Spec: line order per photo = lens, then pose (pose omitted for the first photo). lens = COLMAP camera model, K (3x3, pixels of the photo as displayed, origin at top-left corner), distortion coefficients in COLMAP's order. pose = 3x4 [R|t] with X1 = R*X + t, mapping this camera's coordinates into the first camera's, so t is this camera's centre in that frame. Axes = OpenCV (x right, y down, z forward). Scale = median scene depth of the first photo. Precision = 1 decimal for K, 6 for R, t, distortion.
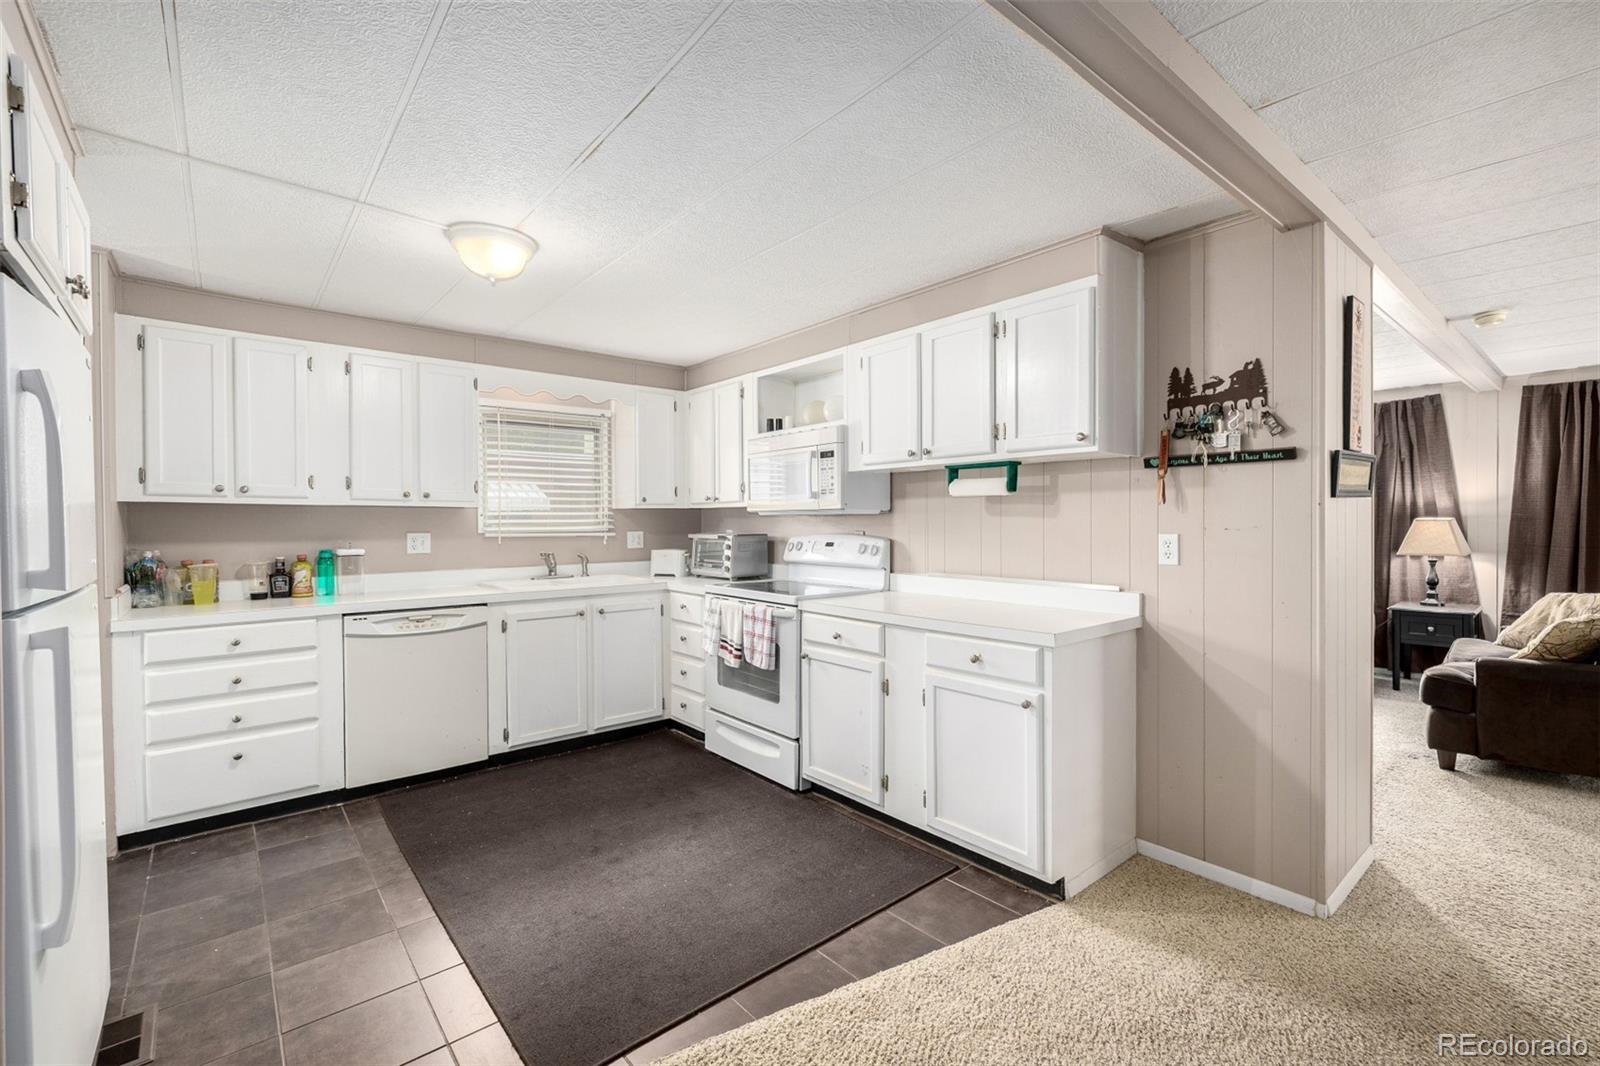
lens RADIAL K [[676.2, 0, 770.4], [0, 676.2, 528.2], [0, 0, 1]] dist [0.000765, 0.000158]
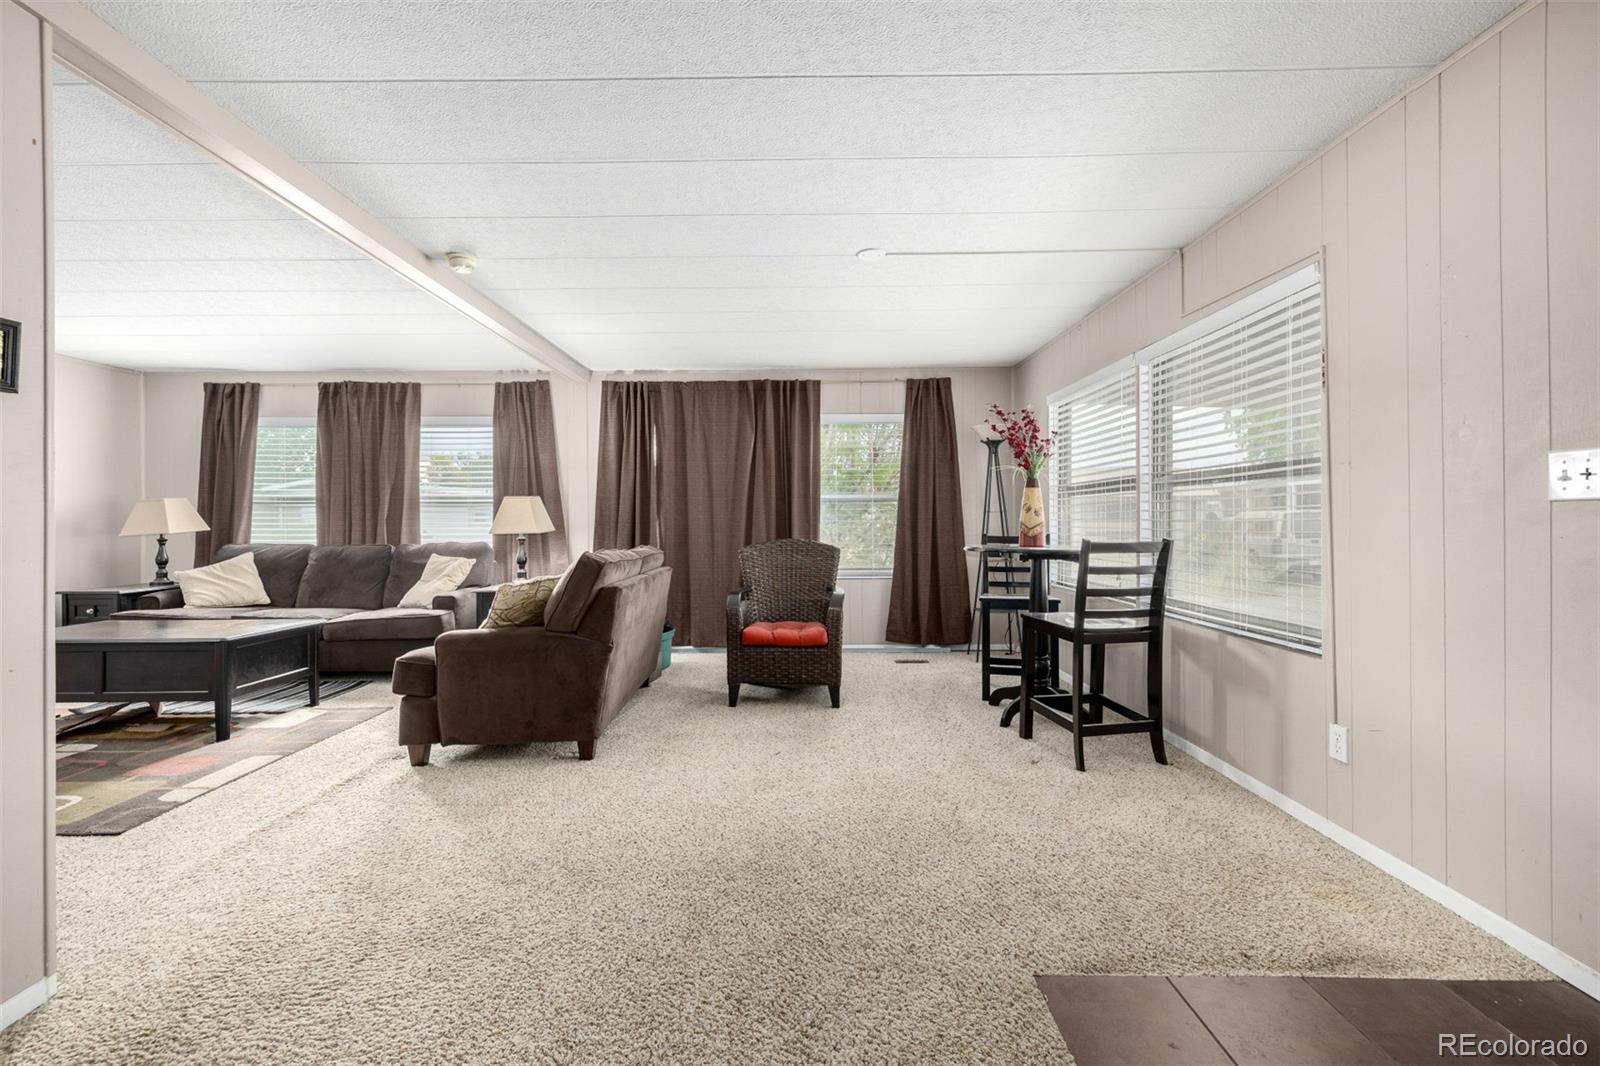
lens RADIAL K [[676.2, 0, 798.3], [0, 676.2, 519.6], [0, 0, 1]] dist [0.000765, 0.000158]
pose [[0.617603, 0.004407, 0.786477, 0.636694], [0.008864, 0.999882, -0.012563, 0.057122], [-0.786440, 0.014731, 0.617491, 0.076420]]
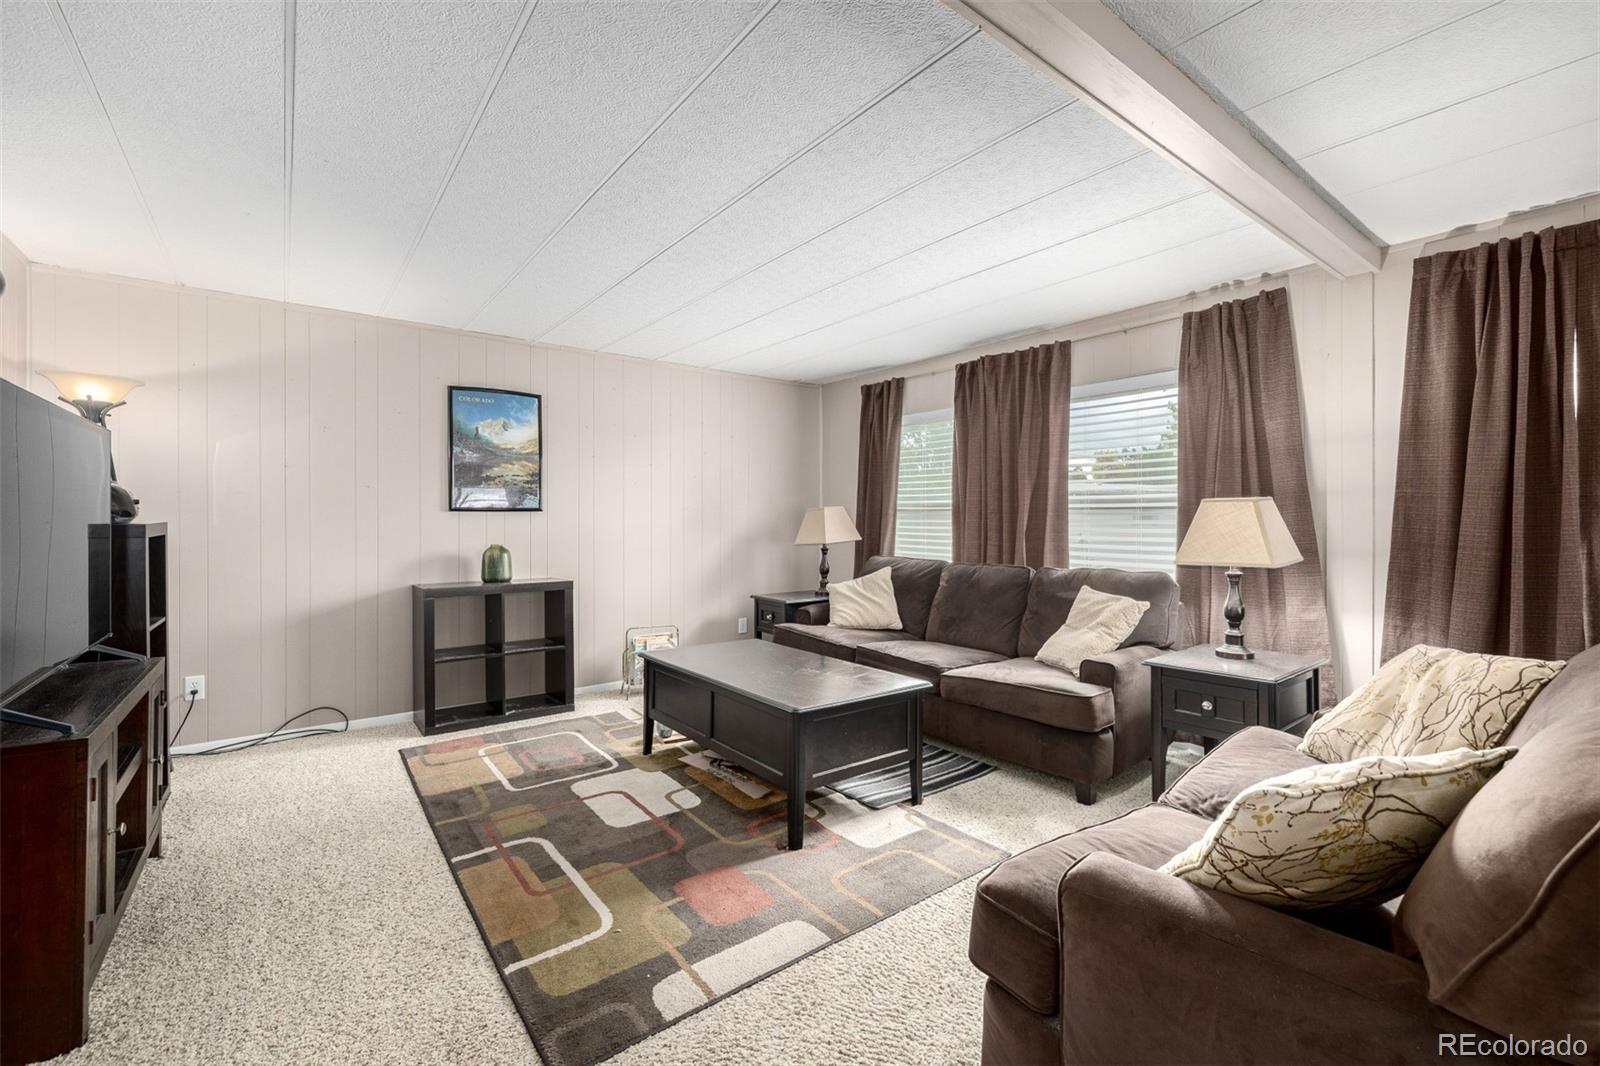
lens RADIAL K [[676.2, 0, 792.2], [0, 676.2, 520.5], [0, 0, 1]] dist [0.000765, 0.000158]
pose [[0.999839, 0.008059, -0.016056, 0.907751], [-0.008175, 0.999941, -0.007202, 0.018484], [0.015997, 0.007332, 0.999845, 0.649590]]
